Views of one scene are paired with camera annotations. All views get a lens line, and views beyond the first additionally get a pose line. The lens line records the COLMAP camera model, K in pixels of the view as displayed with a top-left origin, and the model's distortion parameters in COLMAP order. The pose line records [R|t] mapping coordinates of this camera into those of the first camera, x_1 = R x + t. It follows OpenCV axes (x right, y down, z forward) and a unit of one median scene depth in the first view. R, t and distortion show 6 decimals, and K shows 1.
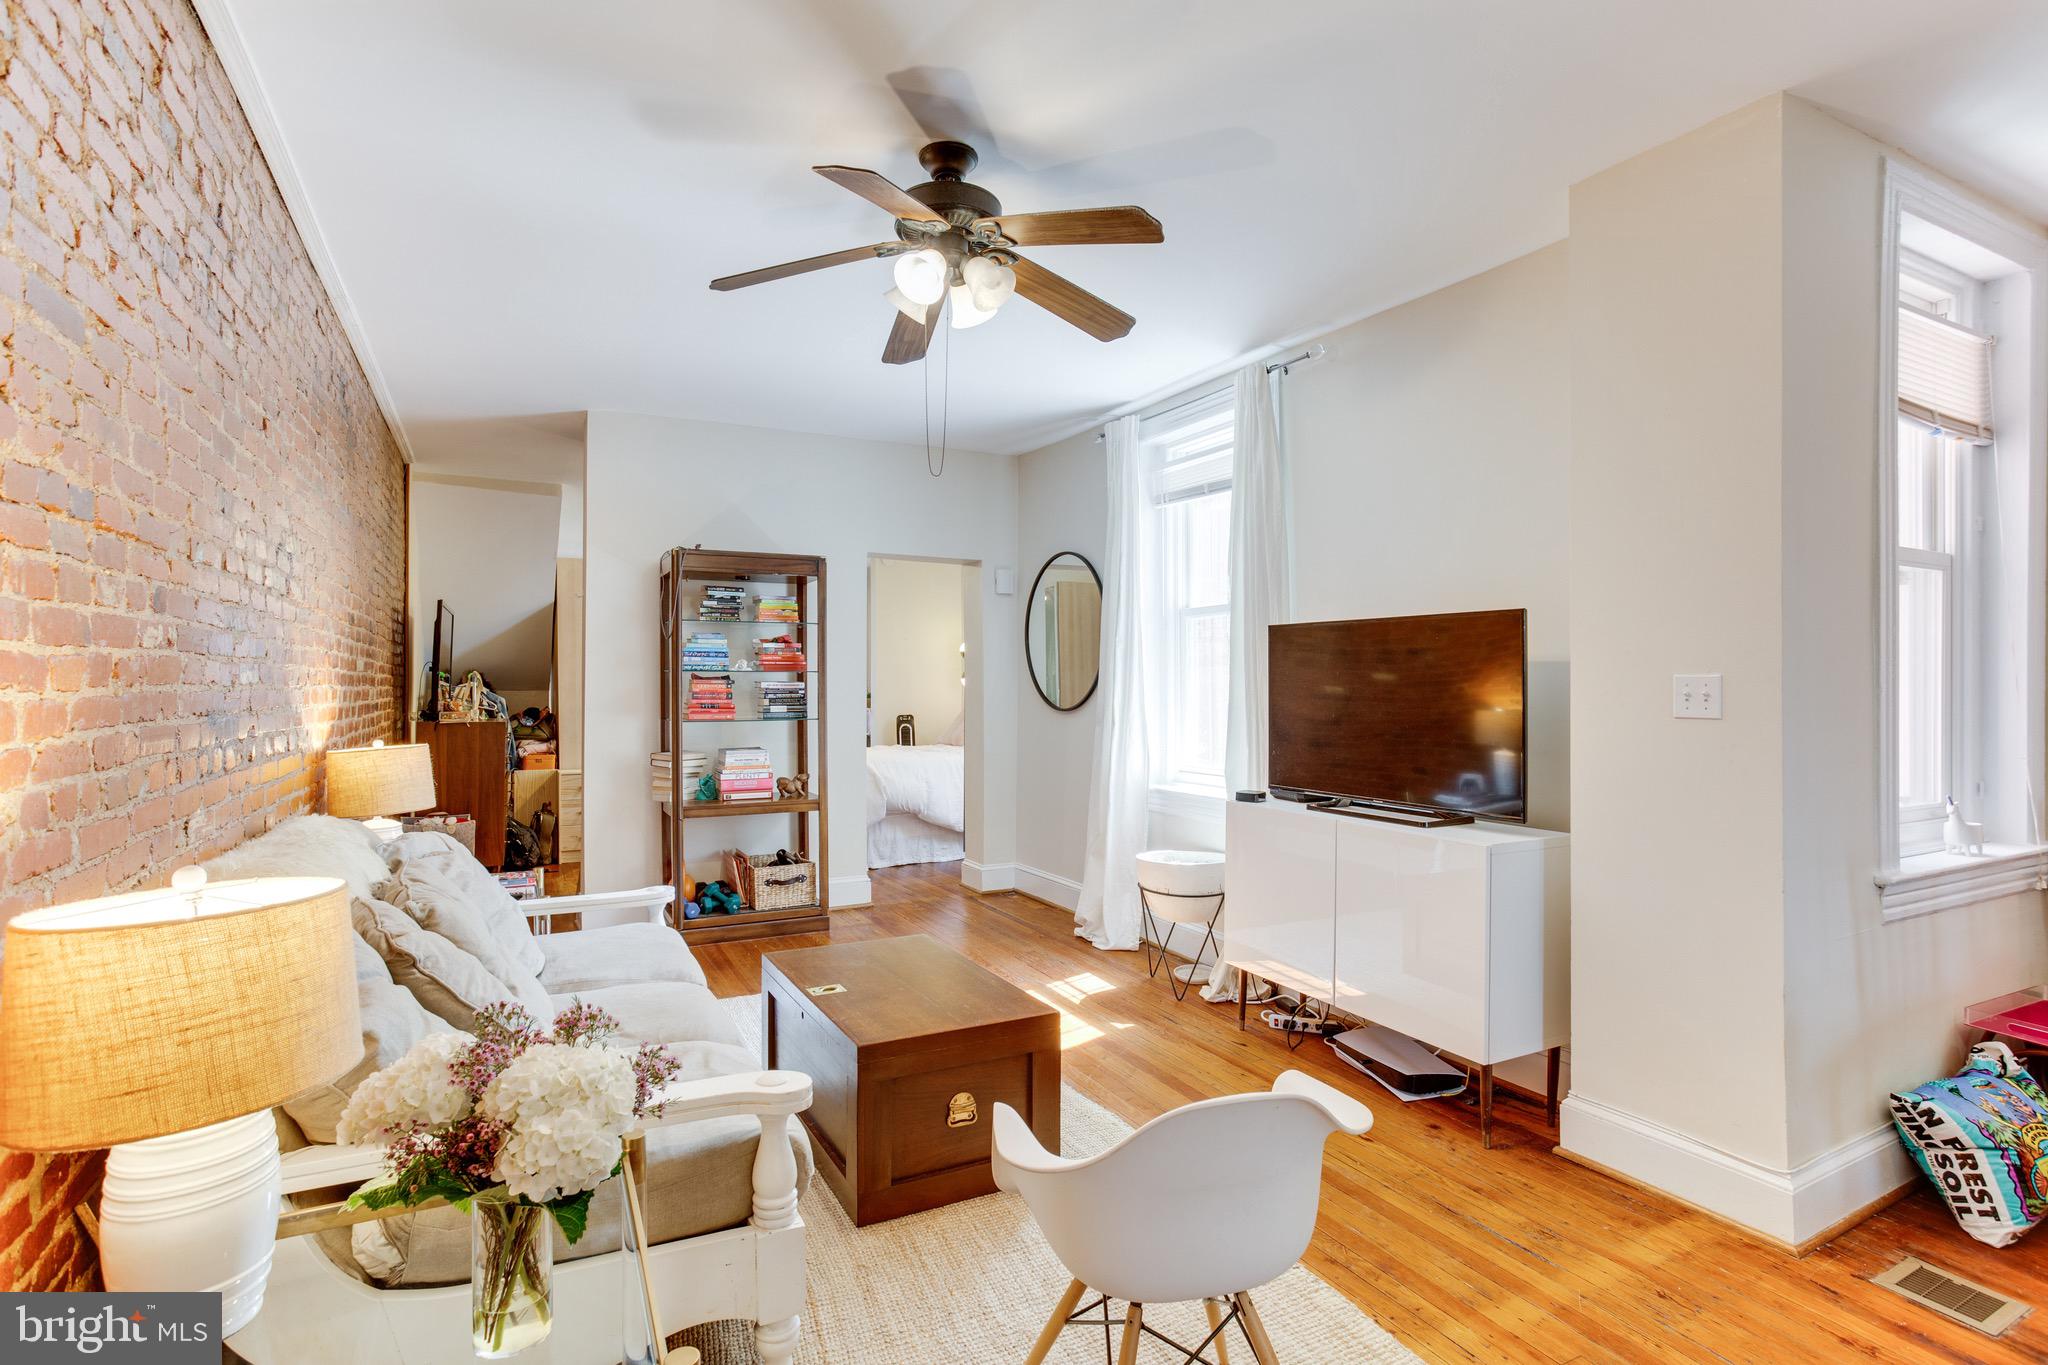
lens RADIAL K [[1017.0, 0, 1024.9], [0, 1017.0, 678.5], [0, 0, 1]] dist [0.005672, 0.003048]
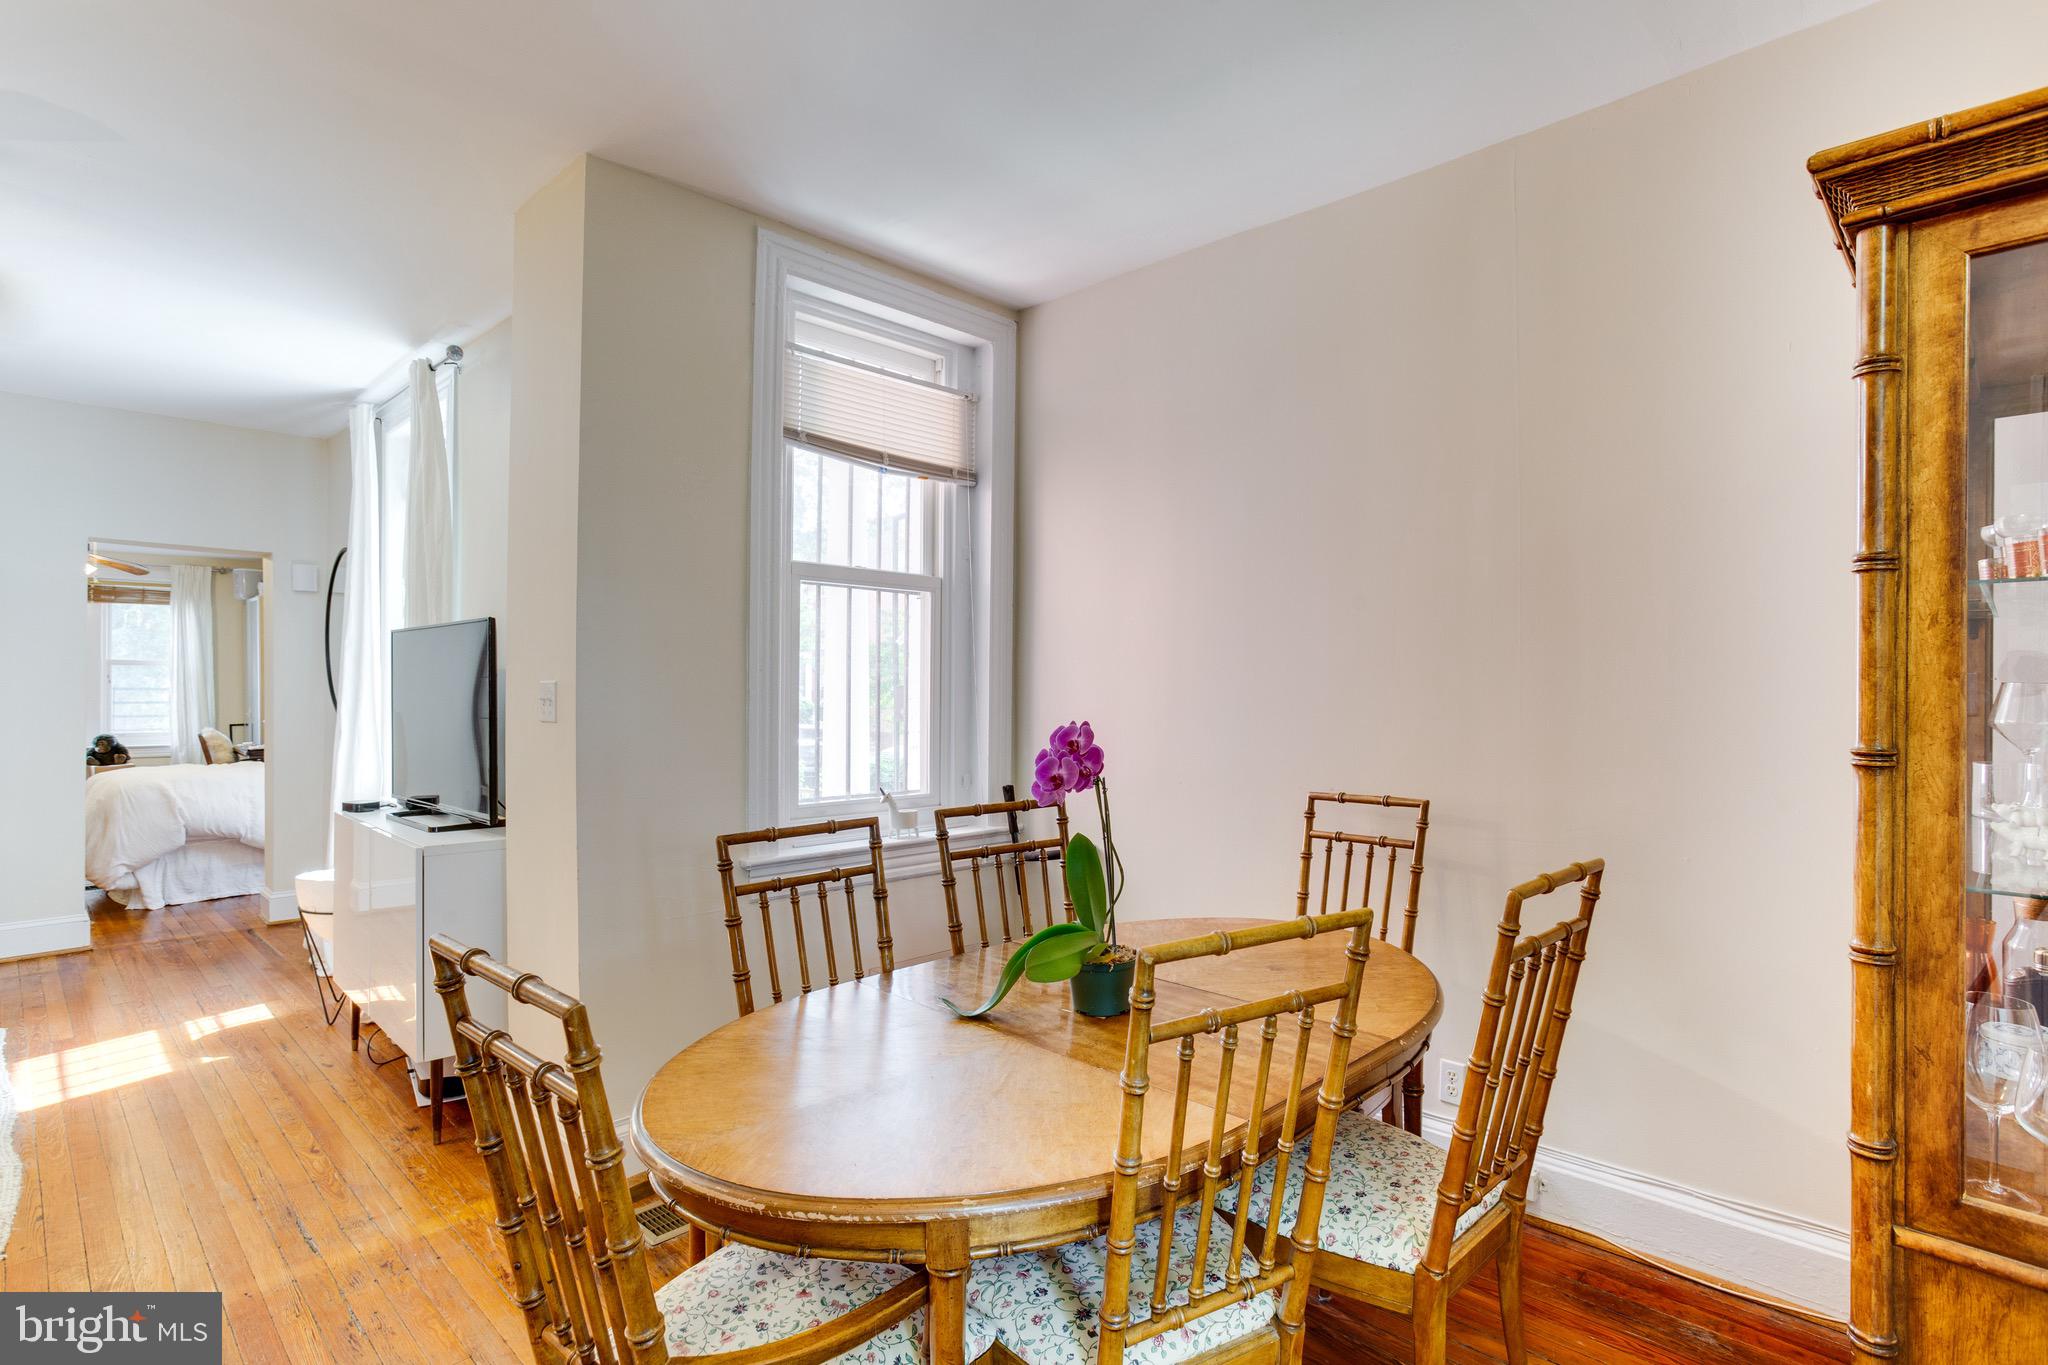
lens RADIAL K [[1017.0, 0, 1024.6], [0, 1017.0, 692.0], [0, 0, 1]] dist [0.005672, 0.003048]
pose [[0.953029, 0.005419, 0.302832, 0.512456], [-0.004577, 0.999983, -0.003491, 0.008106], [-0.302845, 0.001941, 0.953038, -0.106880]]
